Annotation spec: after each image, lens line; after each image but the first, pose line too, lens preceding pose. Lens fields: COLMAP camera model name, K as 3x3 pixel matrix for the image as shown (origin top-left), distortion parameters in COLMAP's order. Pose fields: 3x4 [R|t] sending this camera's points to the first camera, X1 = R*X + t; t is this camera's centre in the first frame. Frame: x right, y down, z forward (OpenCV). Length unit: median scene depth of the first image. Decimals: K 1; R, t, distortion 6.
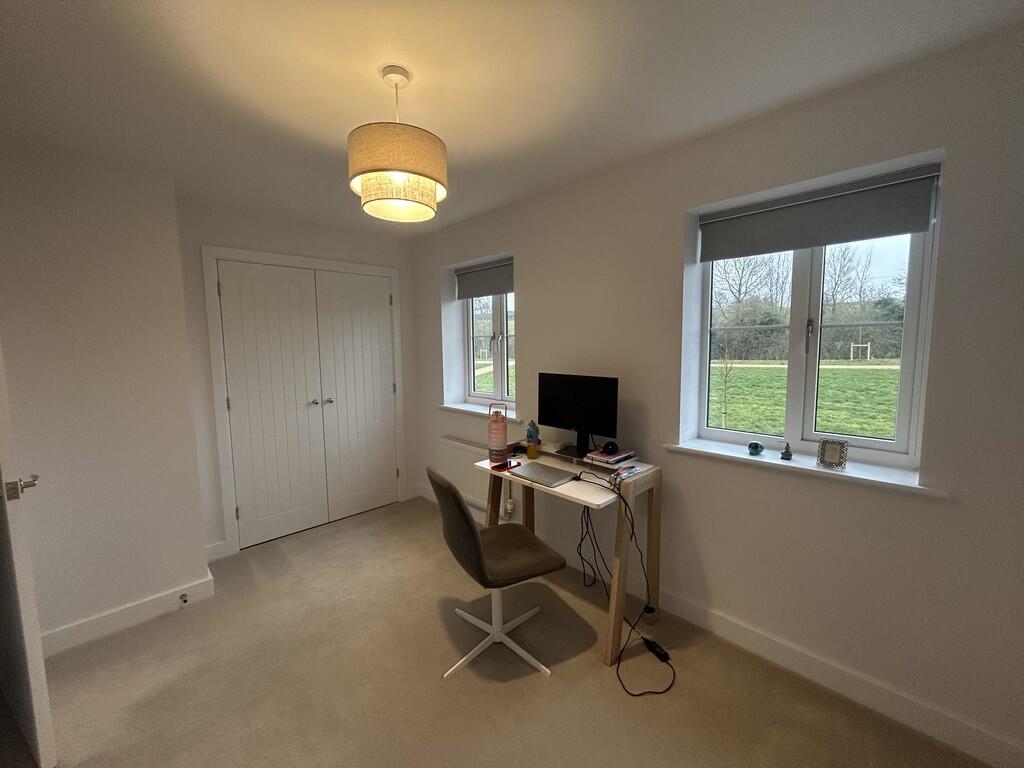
lens RADIAL K [[410.9, 0, 512.0], [0, 410.9, 384.0], [0, 0, 1]] dist [0.001284, 0.000025]
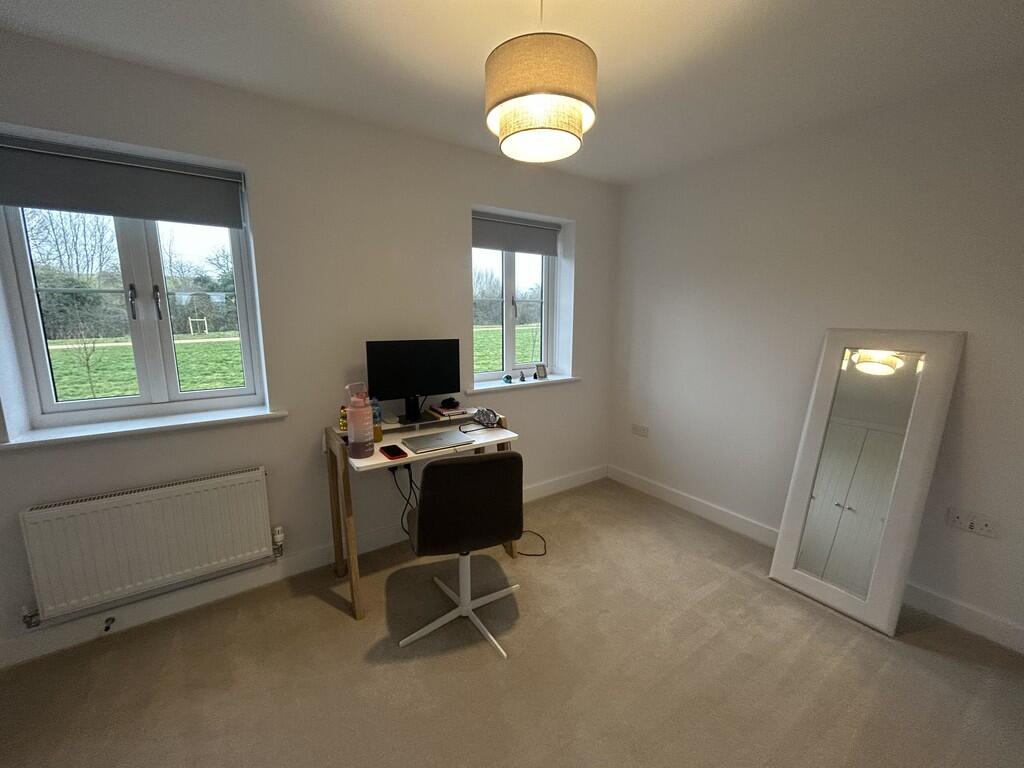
lens RADIAL K [[410.9, 0, 512.0], [0, 410.9, 384.0], [0, 0, 1]] dist [0.001284, 0.000025]
pose [[0.175942, -0.154133, 0.972259, -0.525080], [0.096177, 0.985632, 0.138848, -0.021651], [-0.979691, 0.069080, 0.188238, 0.402591]]
